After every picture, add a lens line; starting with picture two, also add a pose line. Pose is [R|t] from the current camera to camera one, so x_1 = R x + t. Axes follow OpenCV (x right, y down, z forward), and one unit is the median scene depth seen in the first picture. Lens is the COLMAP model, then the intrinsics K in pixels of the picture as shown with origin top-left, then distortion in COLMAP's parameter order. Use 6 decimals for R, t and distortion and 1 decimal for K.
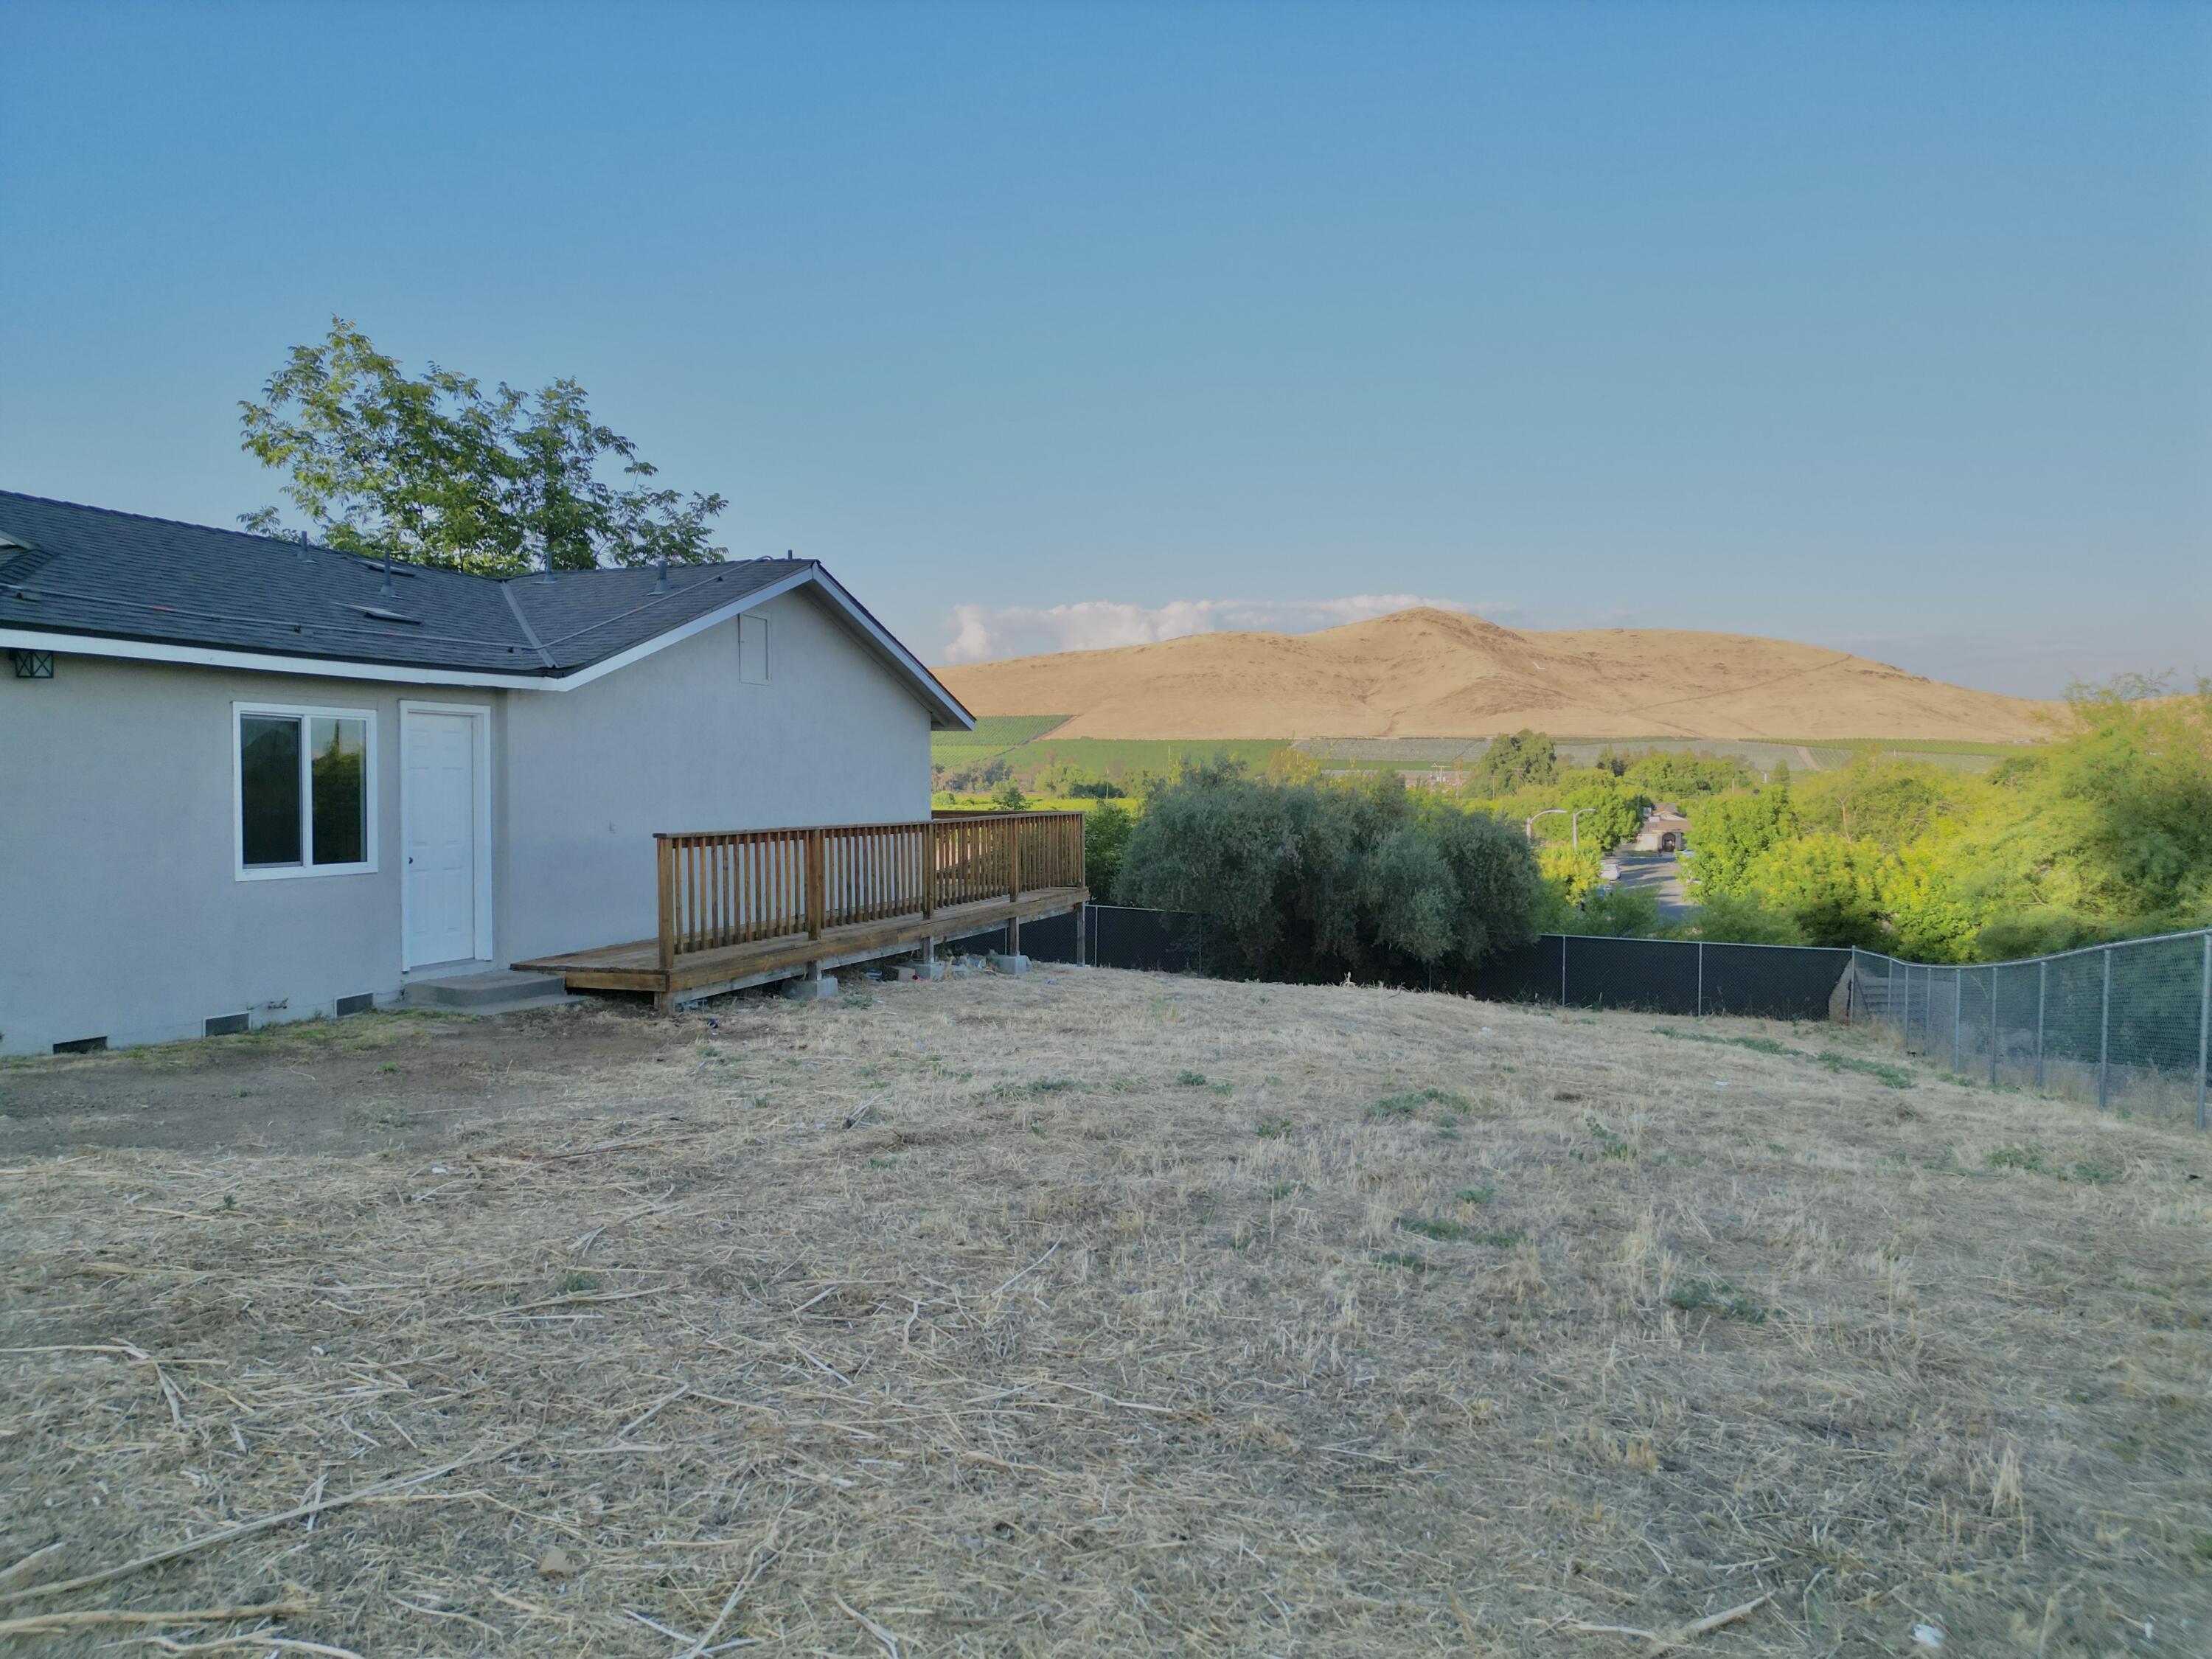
lens RADIAL K [[1544.0, 0, 1106.0], [0, 1544.0, 829.5], [0, 0, 1]] dist [0.082889, -0.092418]
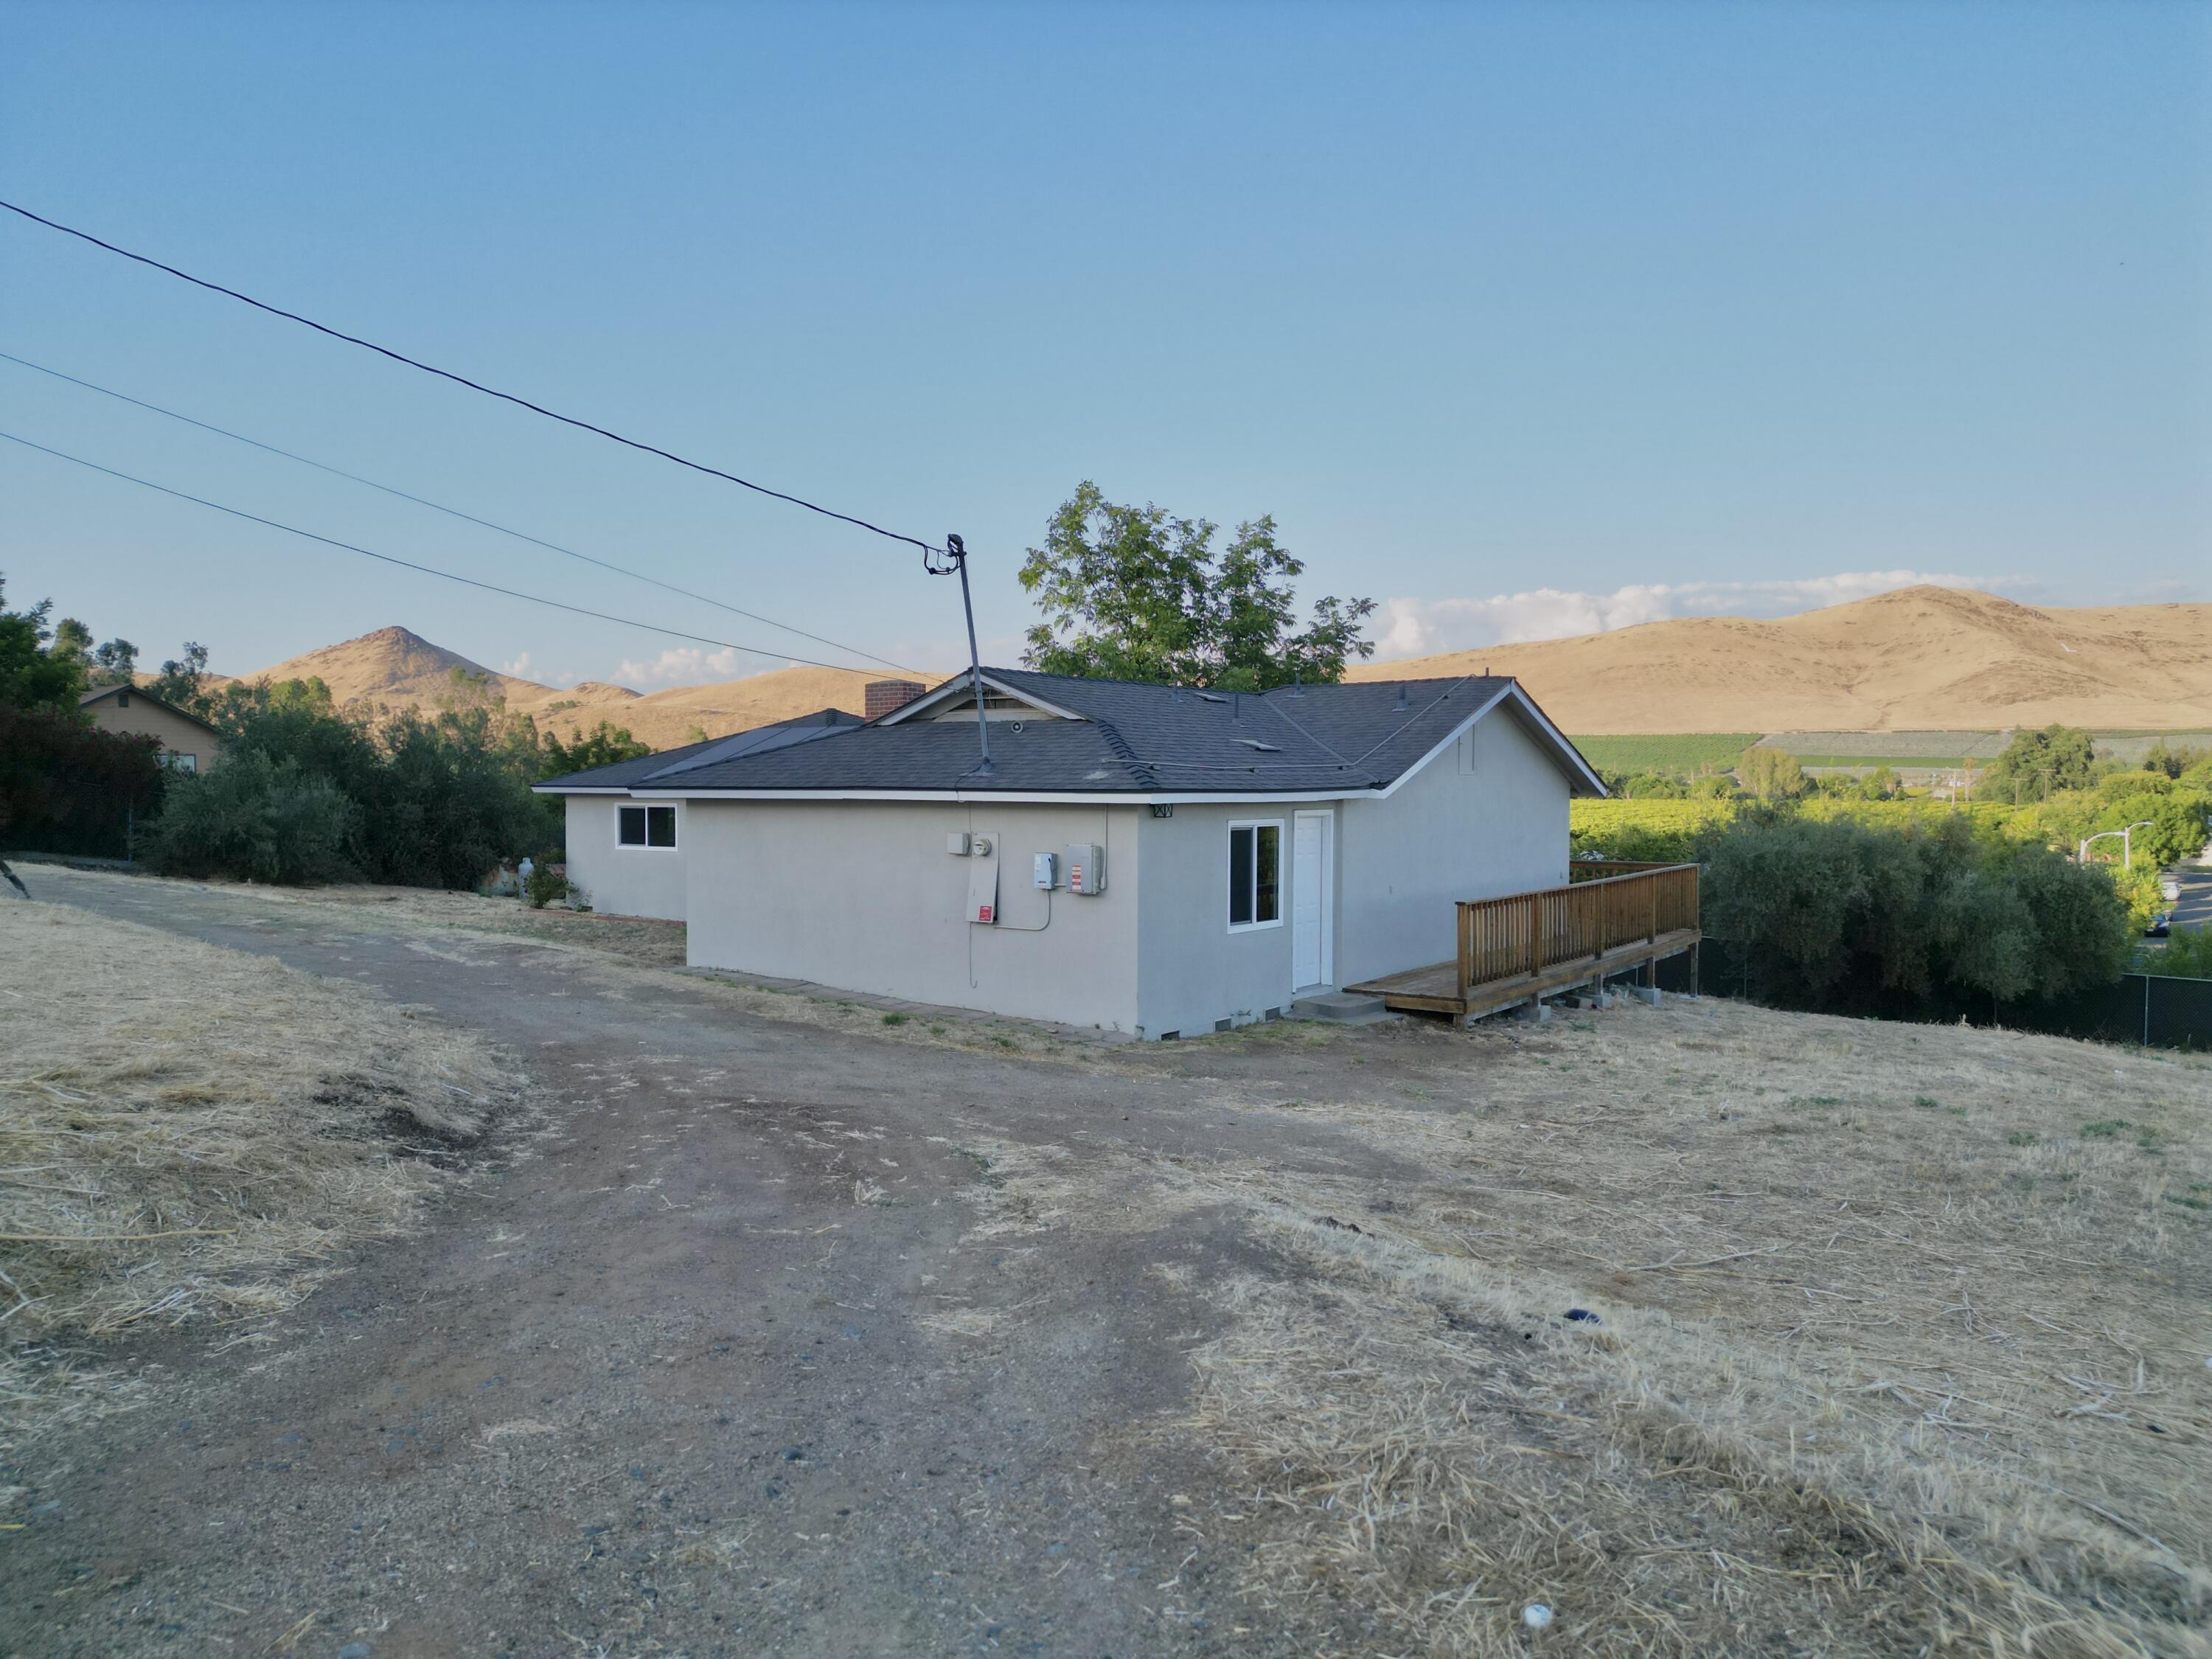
lens RADIAL K [[1544.0, 0, 1106.0], [0, 1544.0, 829.5], [0, 0, 1]] dist [0.082889, -0.092418]
pose [[0.962090, 0.010846, -0.272518, -0.089469], [-0.010161, 0.999941, 0.003925, -0.027702], [0.272544, -0.001007, 0.962143, -0.188379]]
